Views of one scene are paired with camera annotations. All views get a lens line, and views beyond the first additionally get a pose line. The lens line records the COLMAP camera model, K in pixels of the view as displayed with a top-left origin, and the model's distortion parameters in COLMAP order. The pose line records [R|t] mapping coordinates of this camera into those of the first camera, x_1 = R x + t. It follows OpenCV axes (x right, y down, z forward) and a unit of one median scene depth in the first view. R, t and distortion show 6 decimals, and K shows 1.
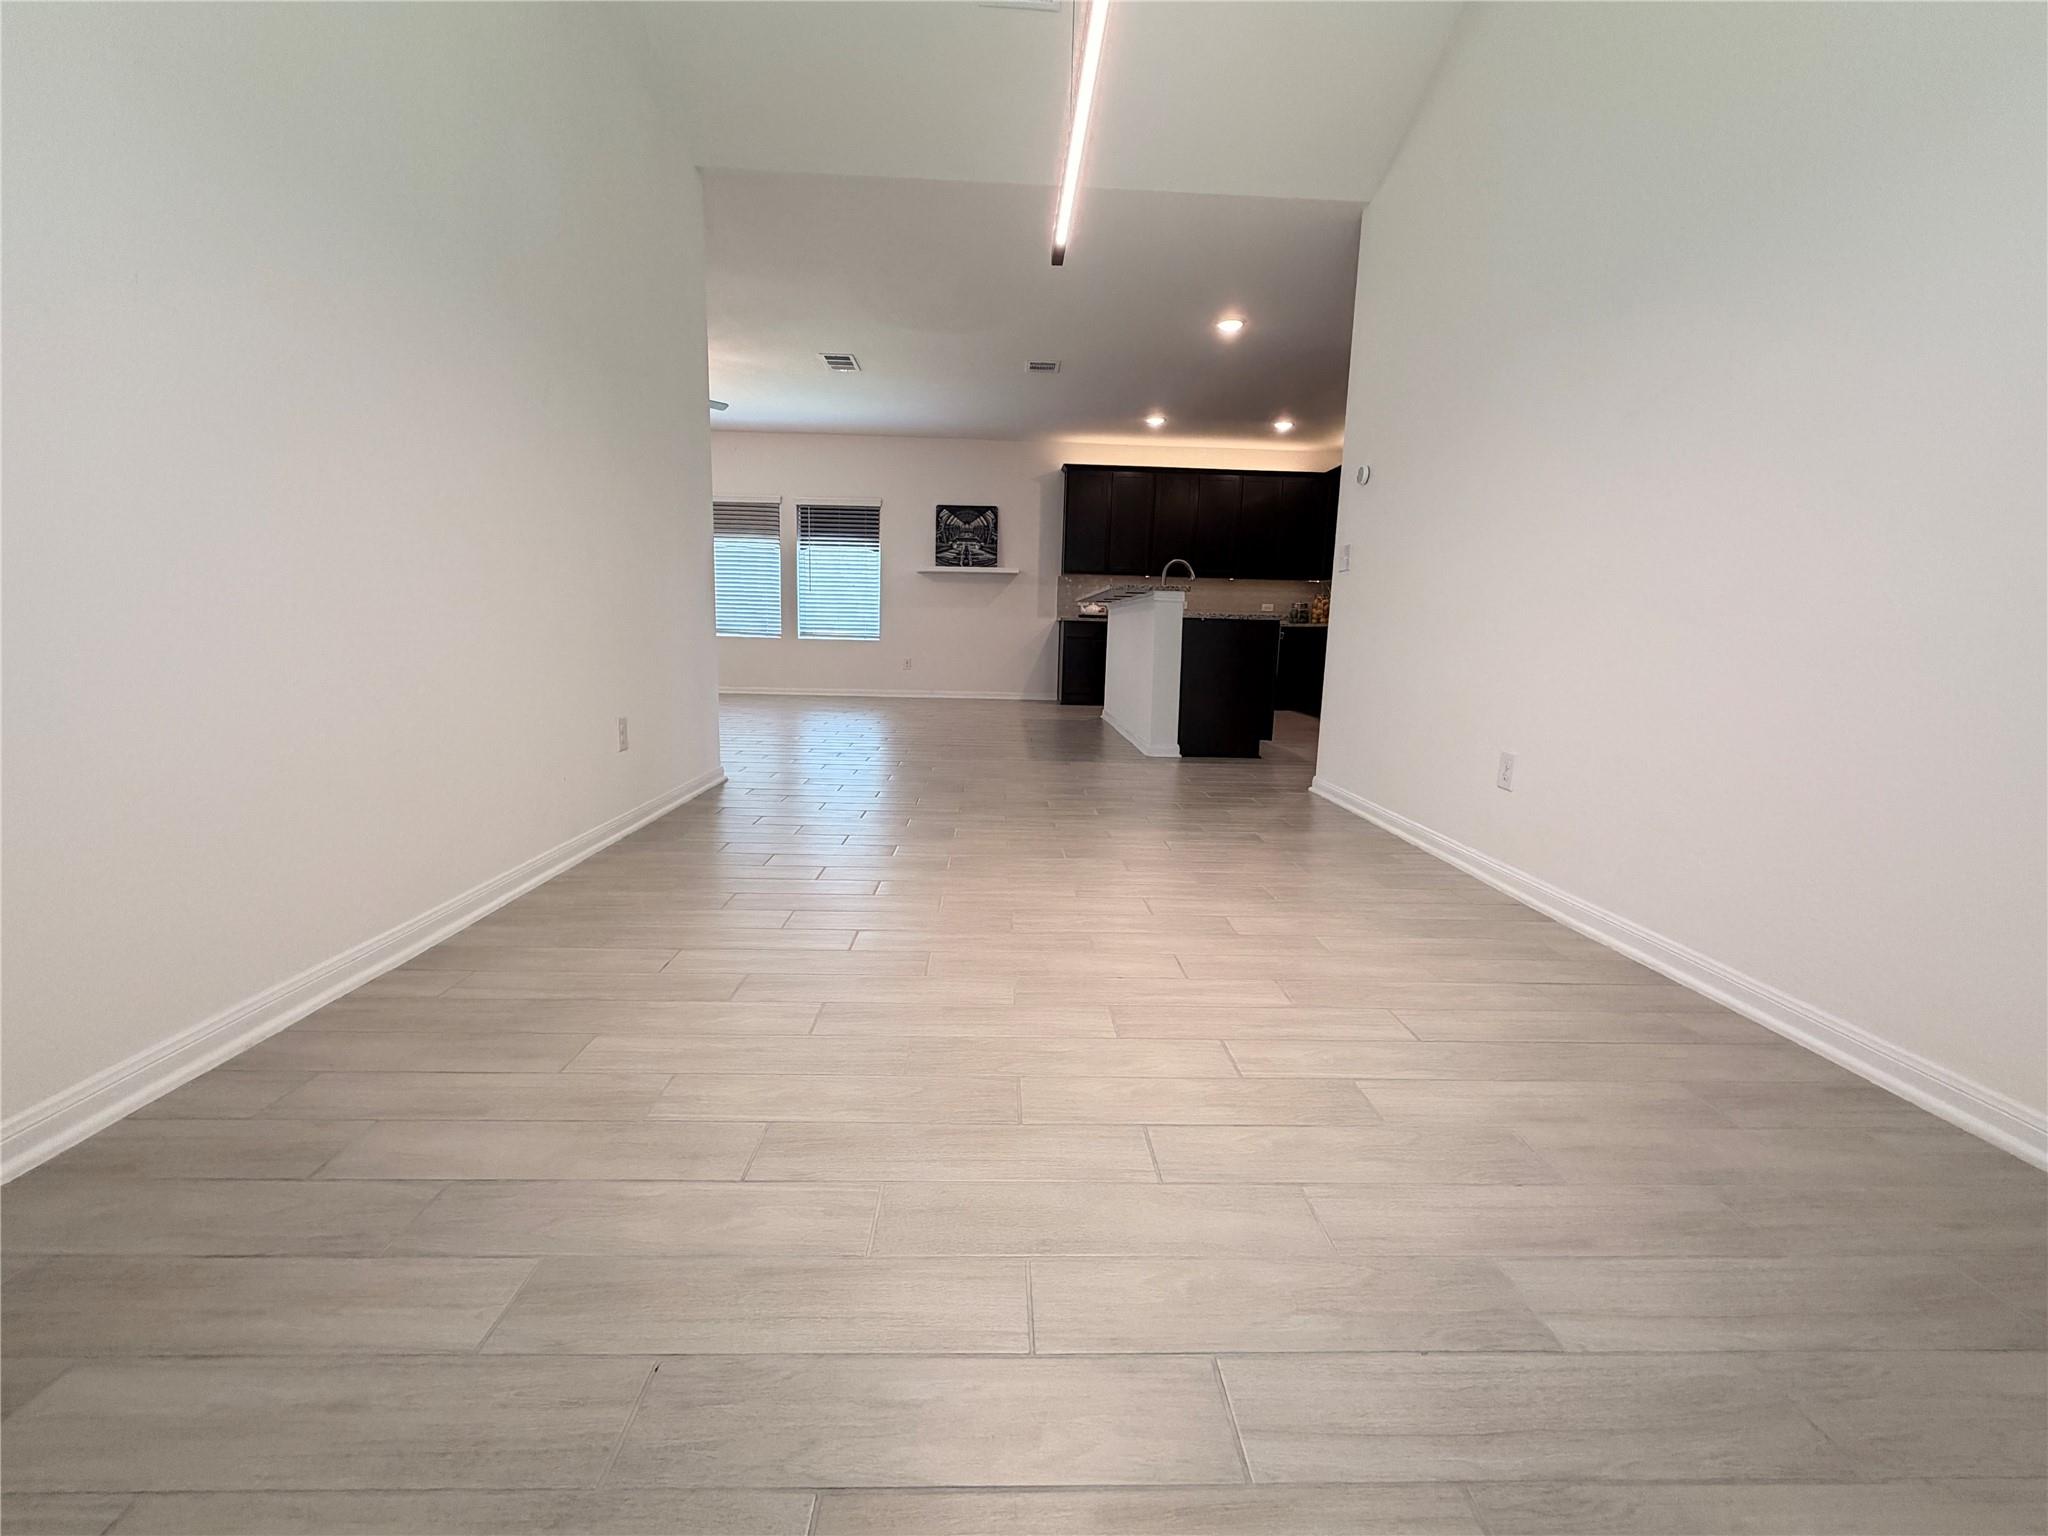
lens RADIAL K [[818.1, 0, 1014.1], [0, 818.1, 753.0], [0, 0, 1]] dist [-0.001503, 0.000986]
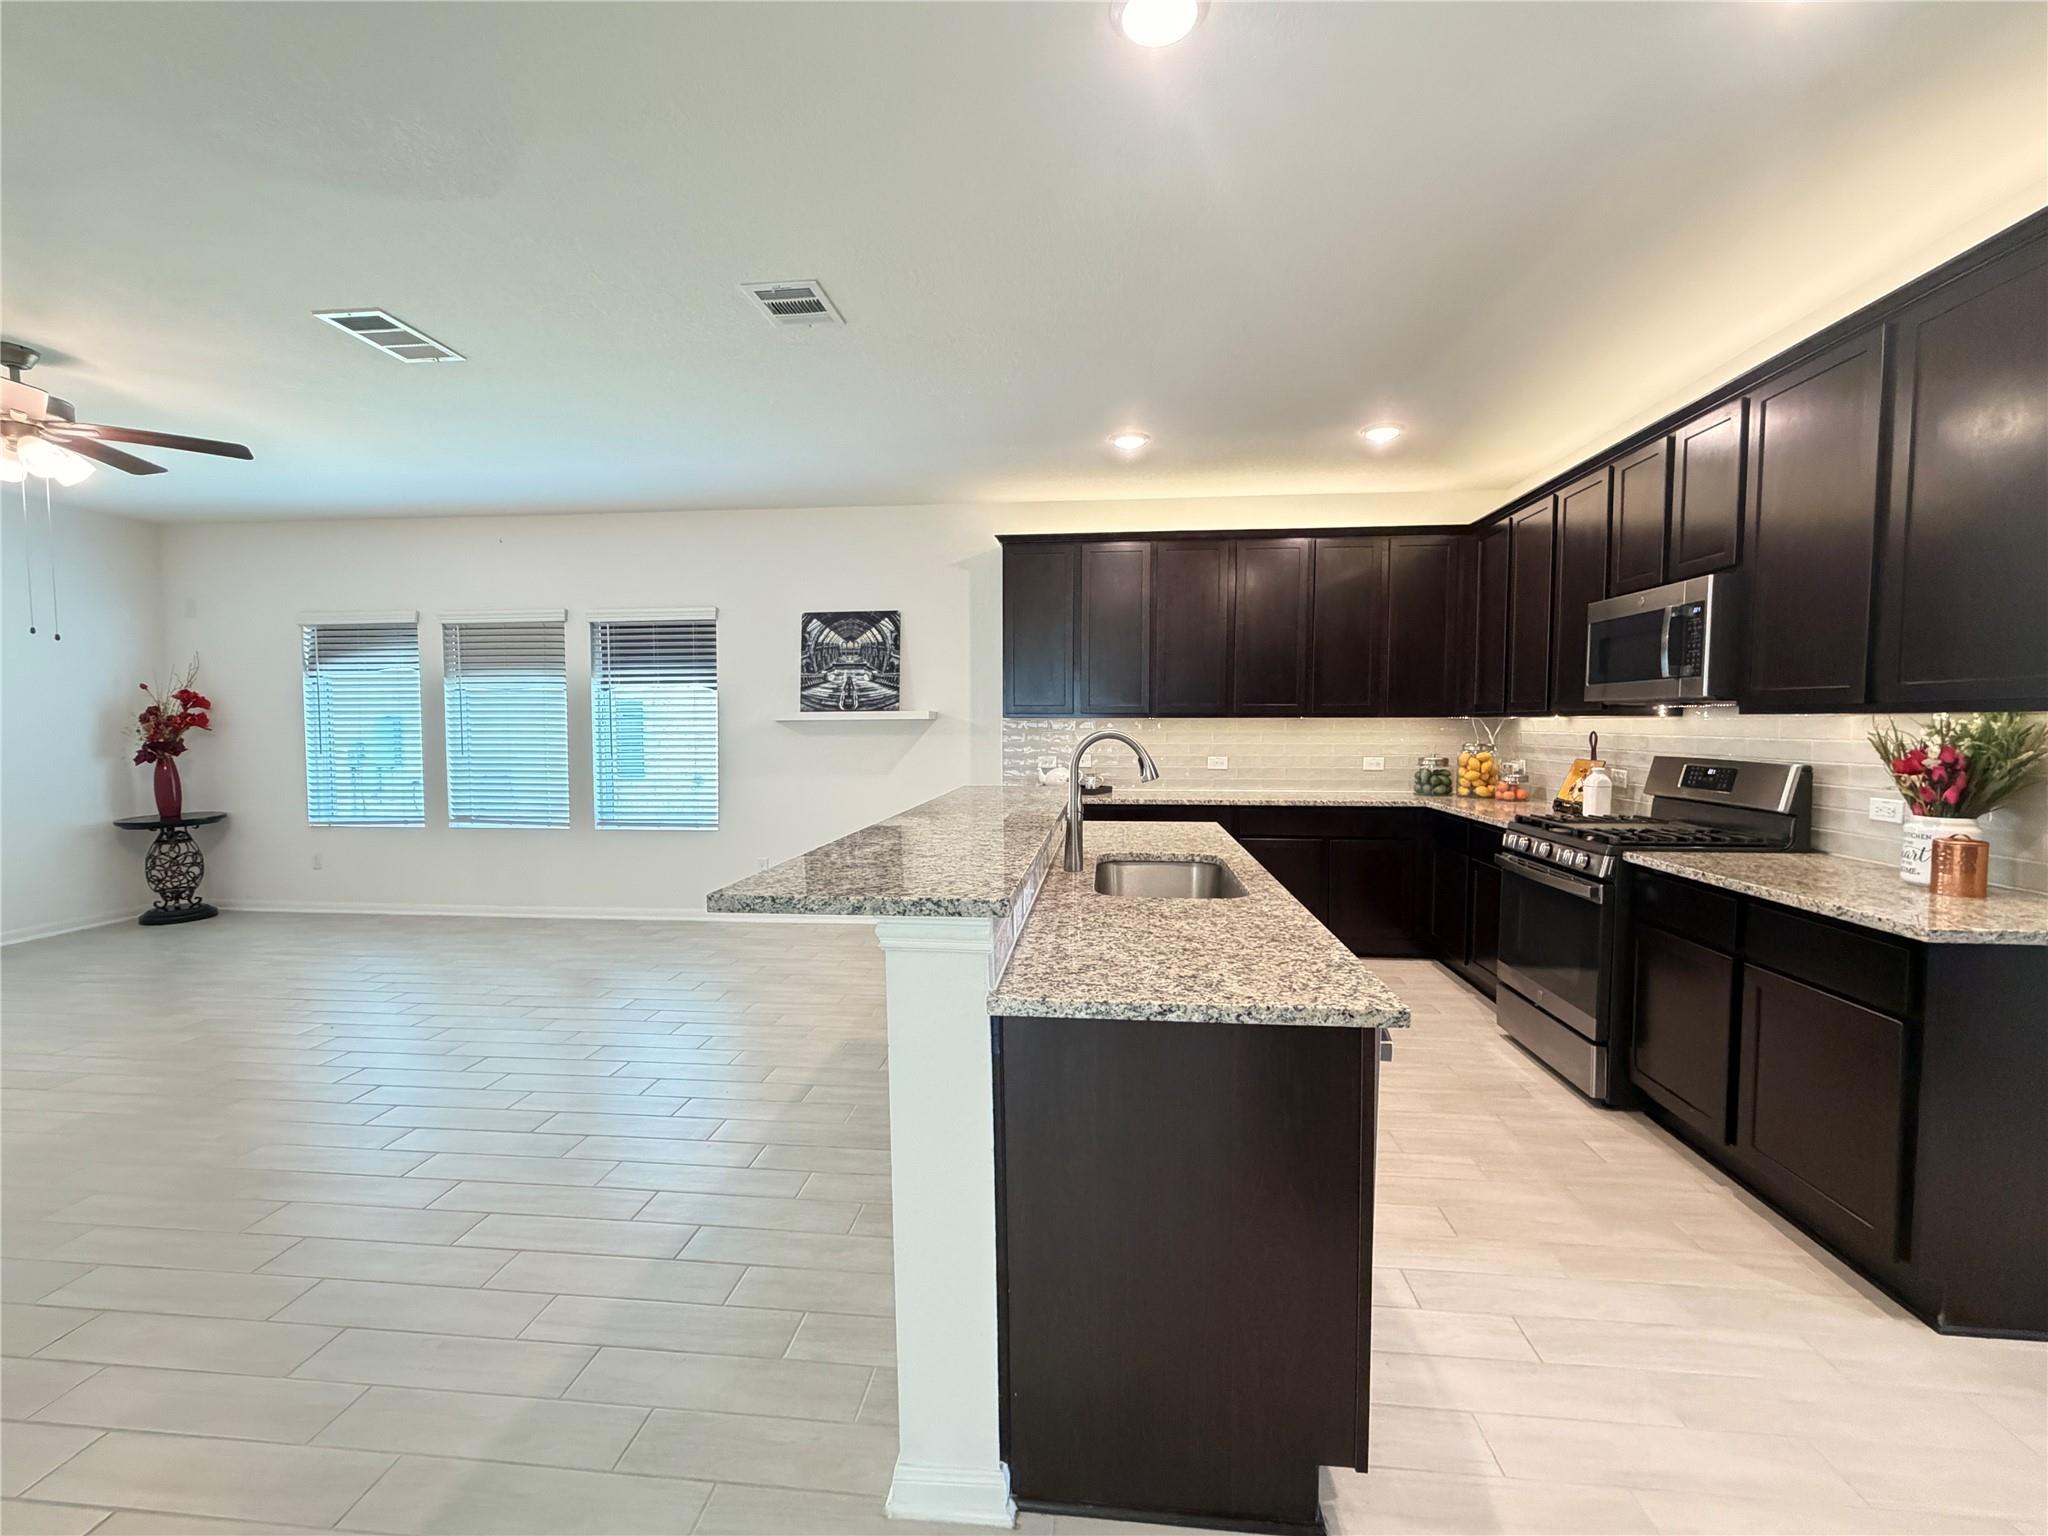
lens RADIAL K [[866.0, 0, 1026.0], [0, 866.0, 769.2], [0, 0, 1]] dist [-0.000275, 0.000407]
pose [[0.991412, -0.020519, -0.129156, 0.153003], [0.006384, 0.994030, -0.108916, -0.114163], [0.130620, 0.107156, 0.985625, 0.391924]]
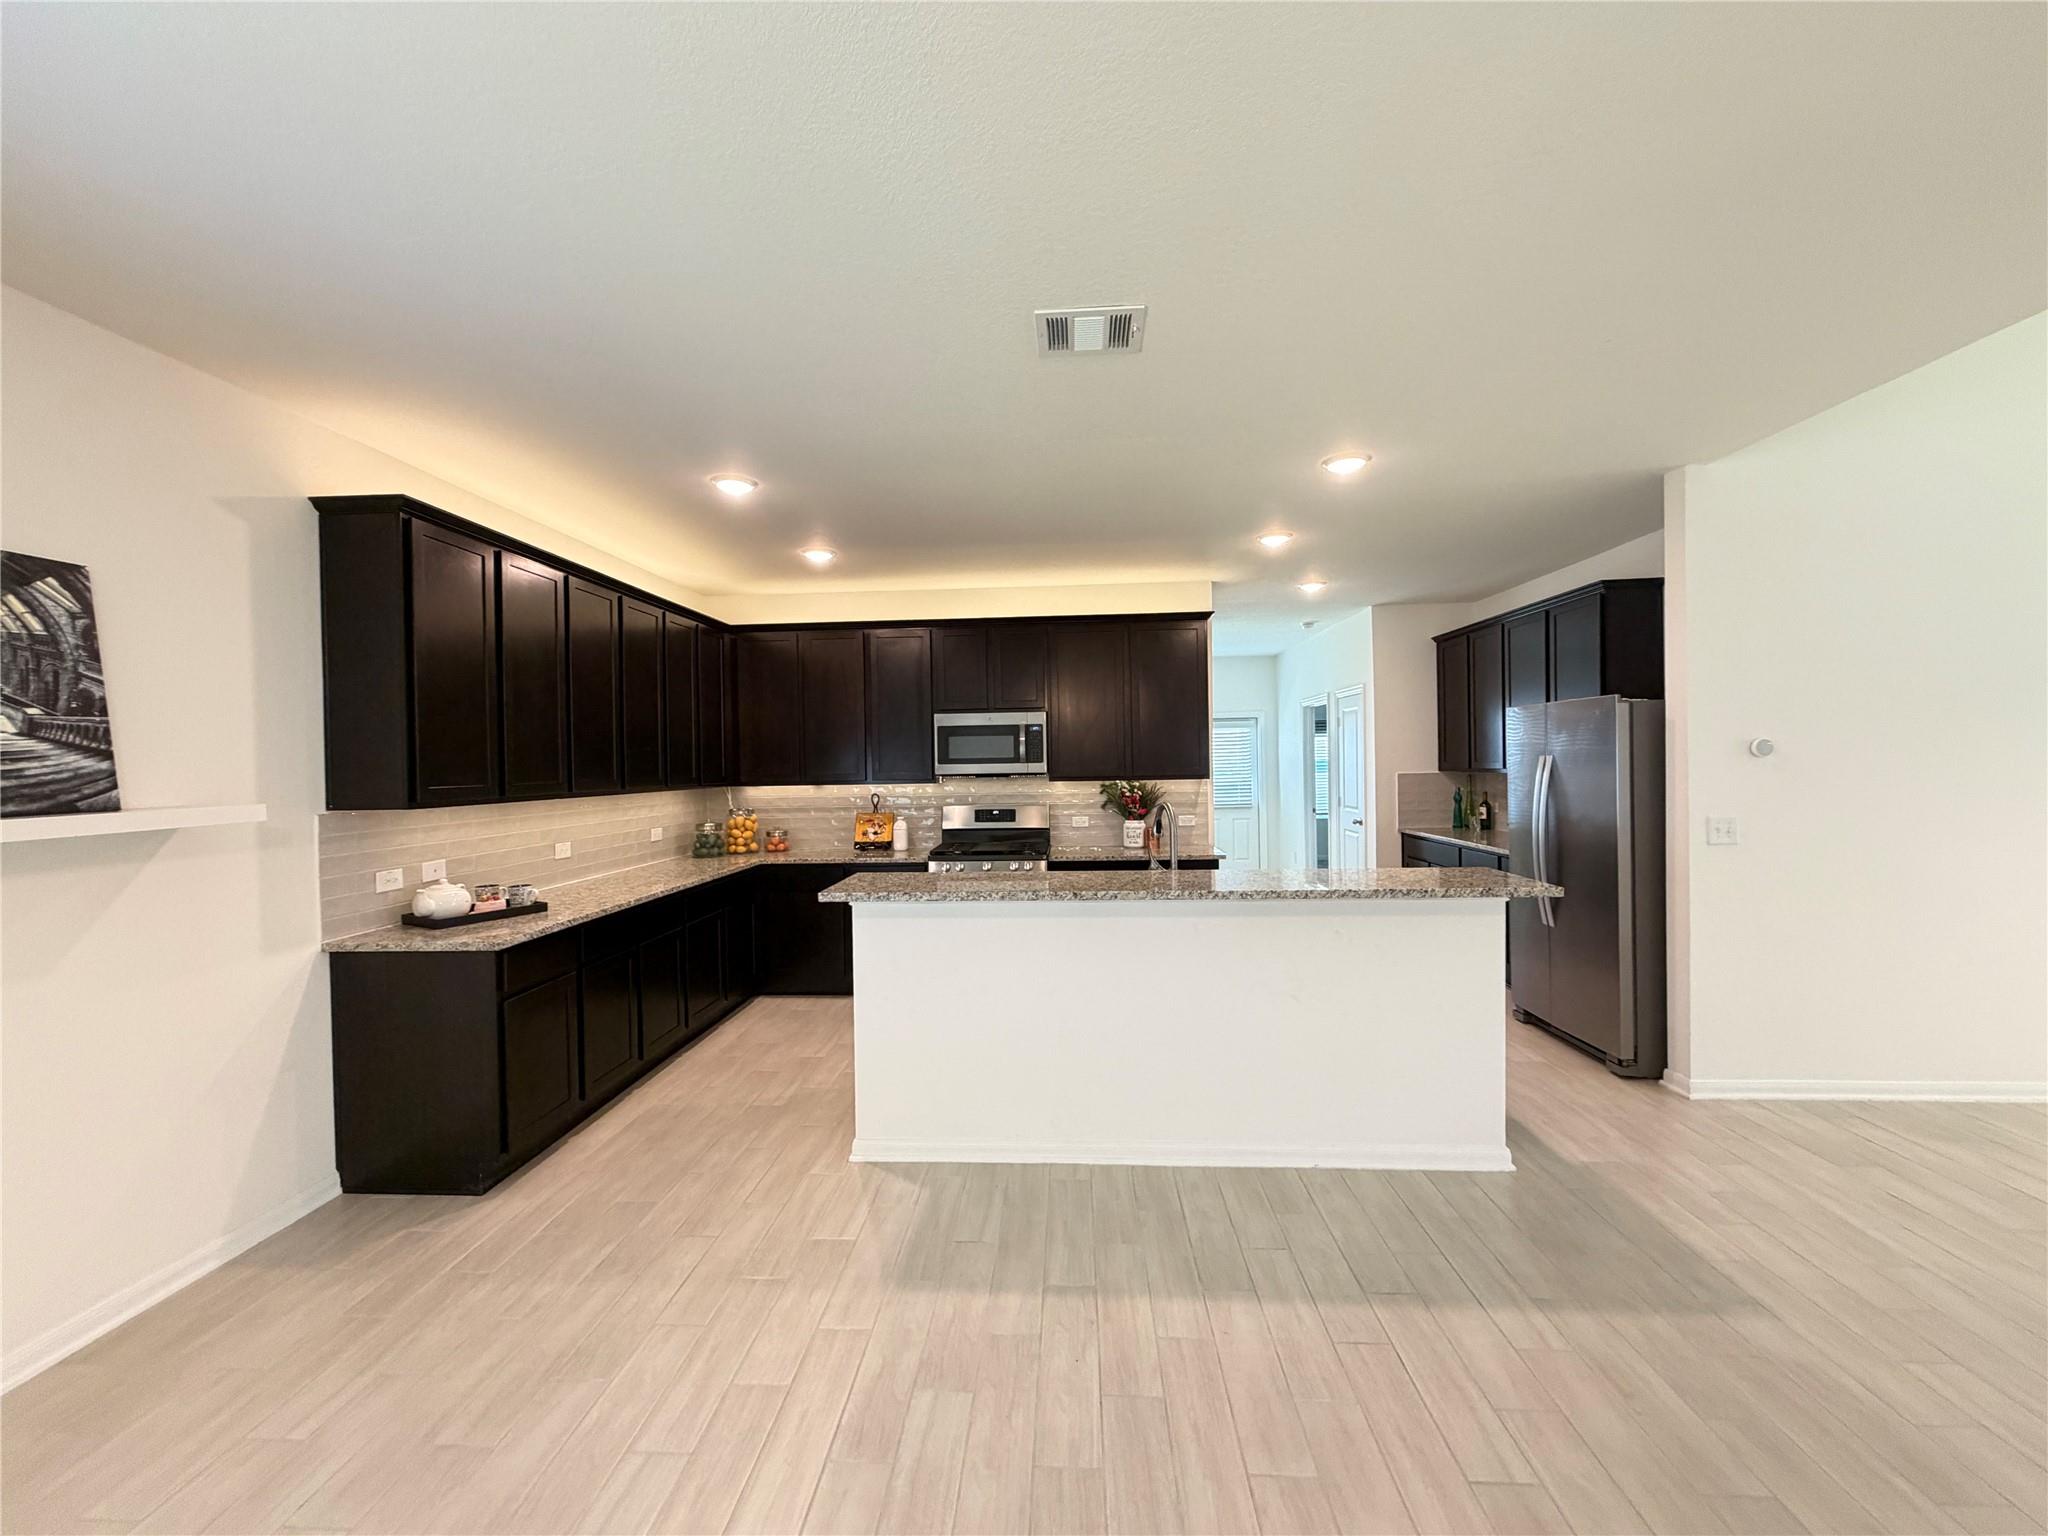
lens RADIAL K [[818.1, 0, 1020.8], [0, 818.1, 770.1], [0, 0, 1]] dist [-0.001503, 0.000986]
pose [[0.094217, -0.037046, 0.994862, -0.244205], [0.180845, 0.983319, 0.019490, -0.193435], [-0.978988, 0.178079, 0.099345, 0.705876]]
